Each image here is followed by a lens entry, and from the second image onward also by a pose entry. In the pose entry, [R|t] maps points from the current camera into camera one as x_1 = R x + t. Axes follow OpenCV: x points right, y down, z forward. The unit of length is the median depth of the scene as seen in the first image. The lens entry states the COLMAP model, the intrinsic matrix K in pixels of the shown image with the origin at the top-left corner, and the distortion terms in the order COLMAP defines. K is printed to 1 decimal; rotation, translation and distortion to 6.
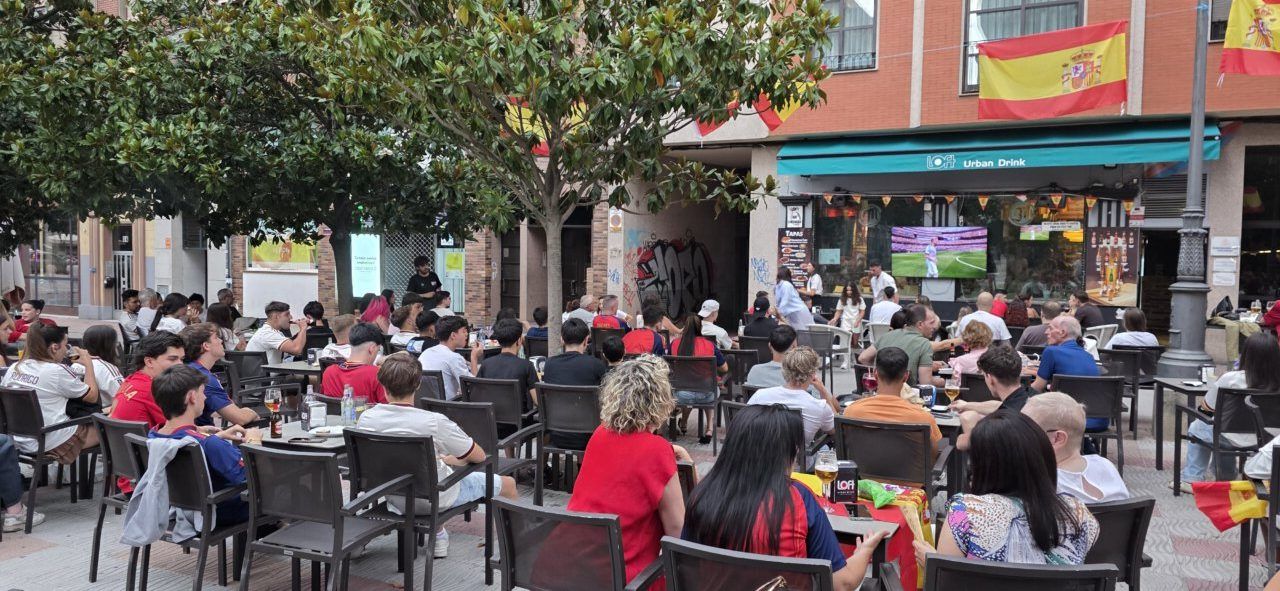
lens RADIAL K [[844.3, 0, 640.0], [0, 844.3, 295.5], [0, 0, 1]] dist [0.085516, -0.105315]
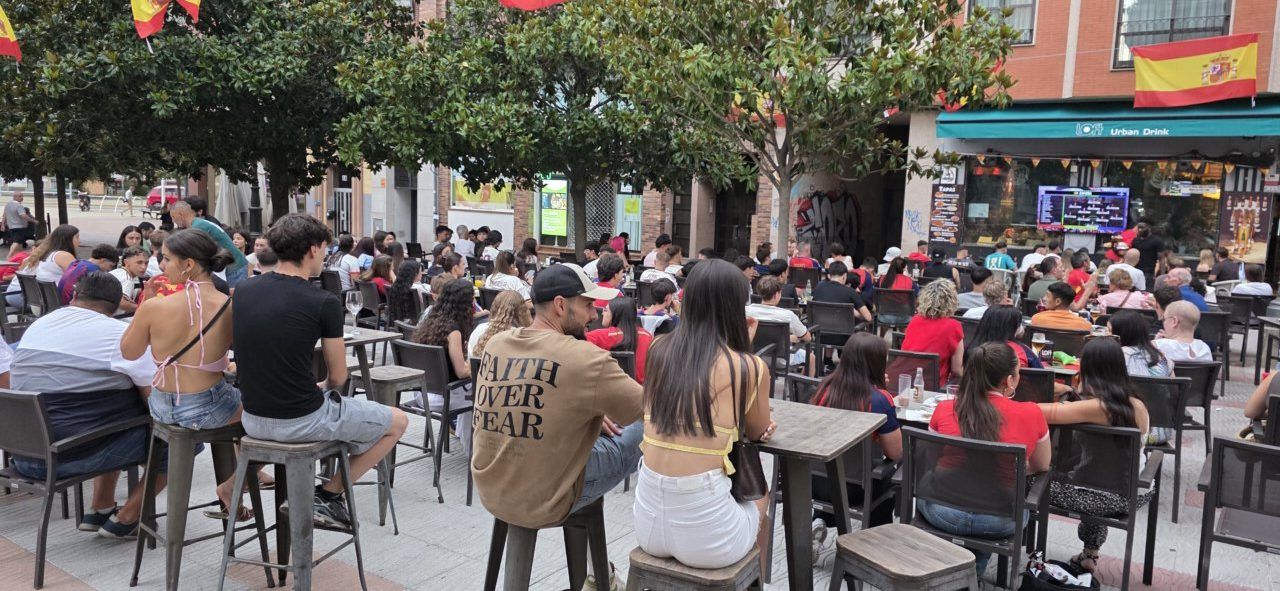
lens RADIAL K [[940.0, 0, 599.3], [0, 940.0, 288.4], [0, 0, 1]] dist [0.070745, -0.071869]
pose [[0.993349, 0.035888, -0.109408, -0.143909], [-0.029550, 0.997820, 0.059011, -0.002900], [0.111288, -0.055385, 0.992244, -0.330190]]
